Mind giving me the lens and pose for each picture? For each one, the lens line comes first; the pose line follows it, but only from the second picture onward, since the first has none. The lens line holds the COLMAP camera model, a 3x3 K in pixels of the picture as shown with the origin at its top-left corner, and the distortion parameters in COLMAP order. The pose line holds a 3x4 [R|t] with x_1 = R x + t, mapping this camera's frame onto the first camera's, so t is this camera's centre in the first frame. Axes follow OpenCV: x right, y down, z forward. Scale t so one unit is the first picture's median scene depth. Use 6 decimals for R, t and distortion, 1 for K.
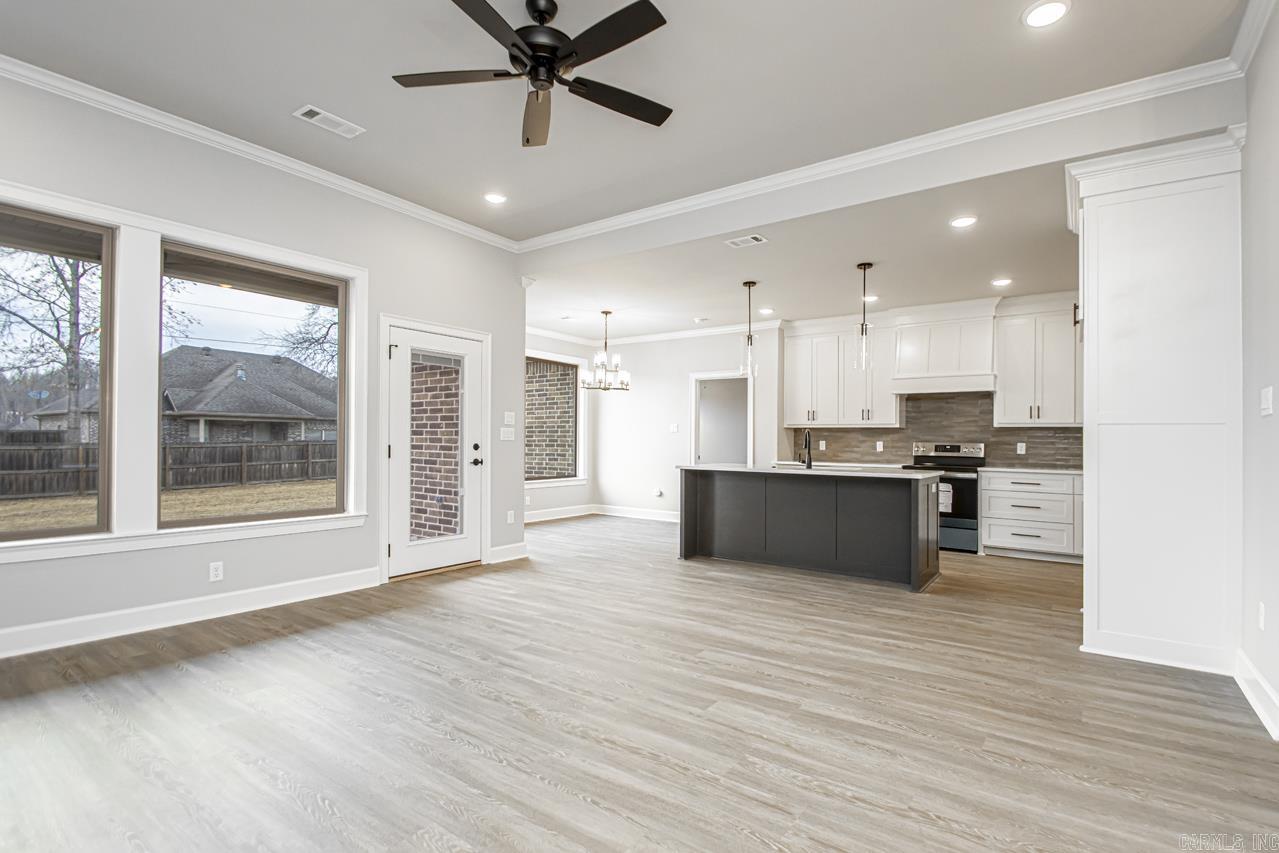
lens RADIAL K [[622.1, 0, 624.8], [0, 622.1, 434.6], [0, 0, 1]] dist [0.004188, -0.000270]
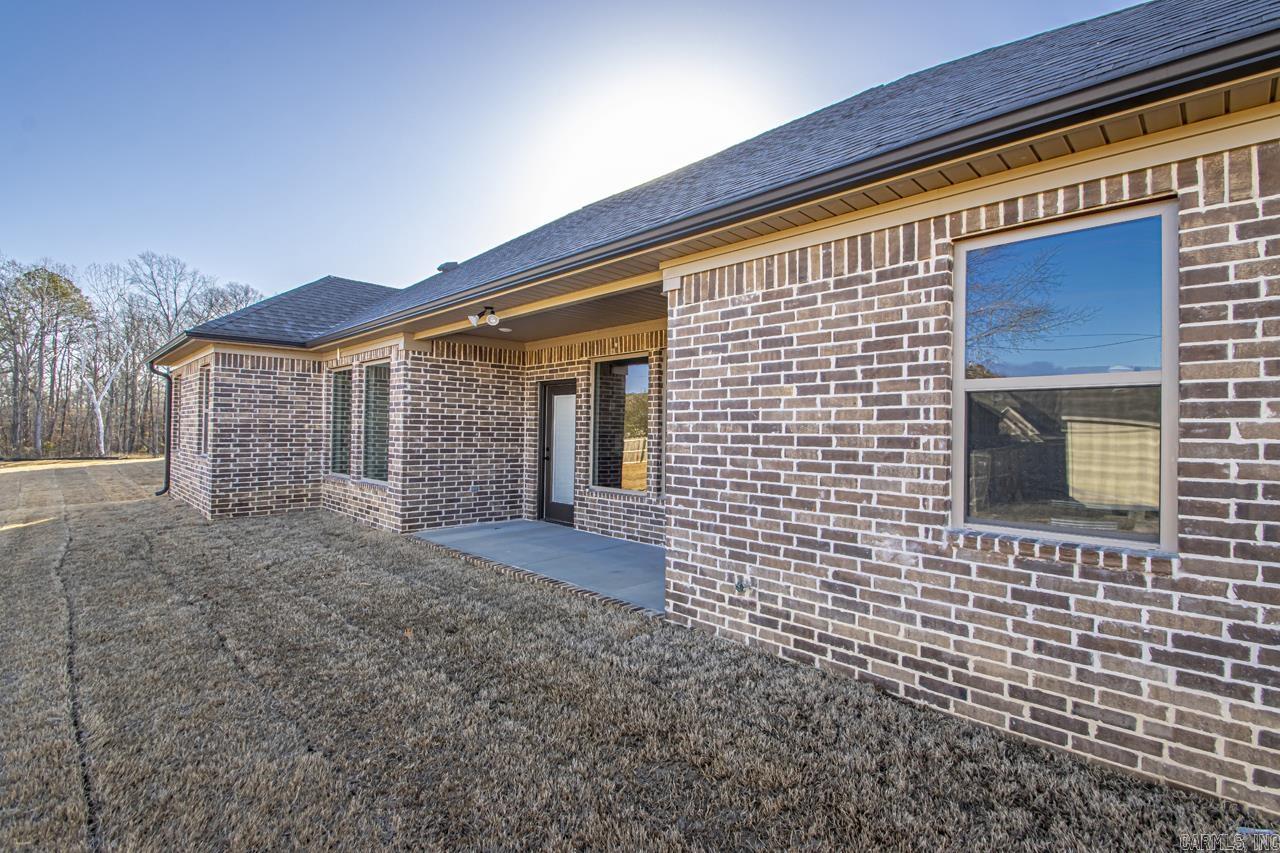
lens RADIAL K [[603.2, 0, 665.2], [0, 603.2, 427.4], [0, 0, 1]] dist [0.013193, -0.014397]
pose [[0.118850, -0.002350, 0.992909, -1.600119], [-0.024412, 0.999688, 0.005288, -0.048025], [-0.992612, -0.024867, 0.118756, 0.445956]]
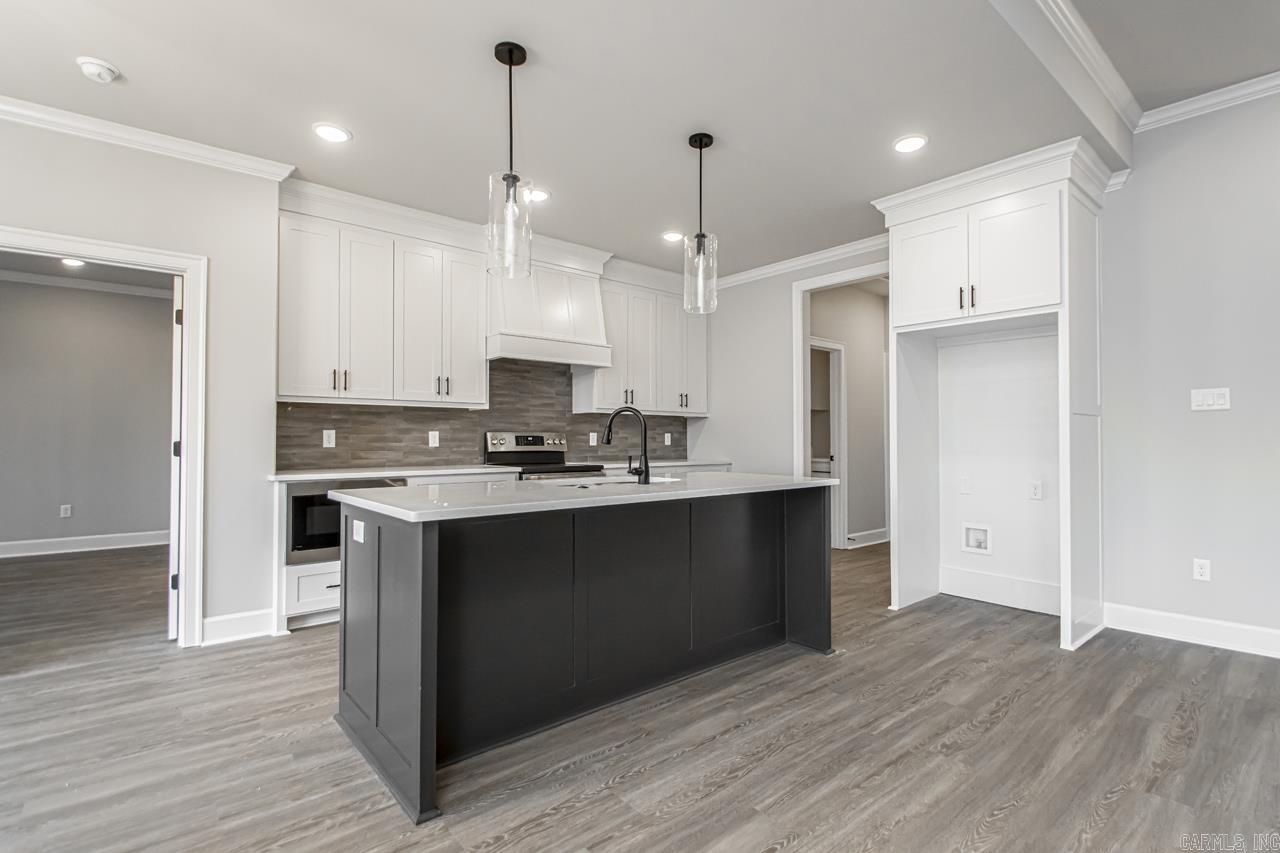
lens RADIAL K [[614.0, 0, 661.5], [0, 614.0, 425.7], [0, 0, 1]] dist [0.025583, -0.024235]
pose [[0.200003, 0.007509, 0.979766, -0.171350], [-0.009135, 0.999941, -0.005799, 0.008633], [-0.979753, -0.007790, 0.200060, 0.769812]]
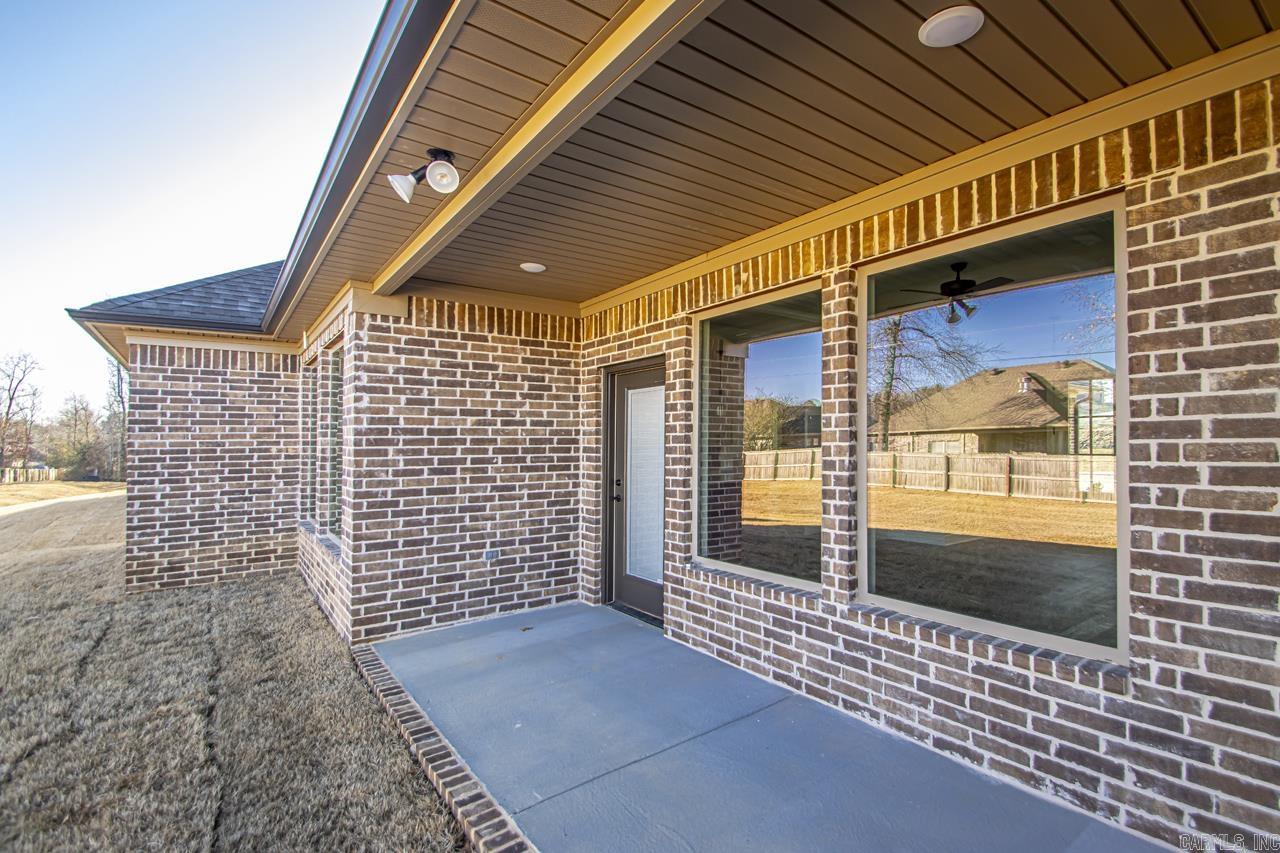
lens RADIAL K [[603.2, 0, 665.2], [0, 603.2, 427.4], [0, 0, 1]] dist [0.013193, -0.014397]
pose [[0.261410, 0.011866, 0.965155, -1.003465], [-0.002221, 0.999929, -0.011692, -0.049004], [-0.965225, 0.000912, 0.261418, 0.607614]]
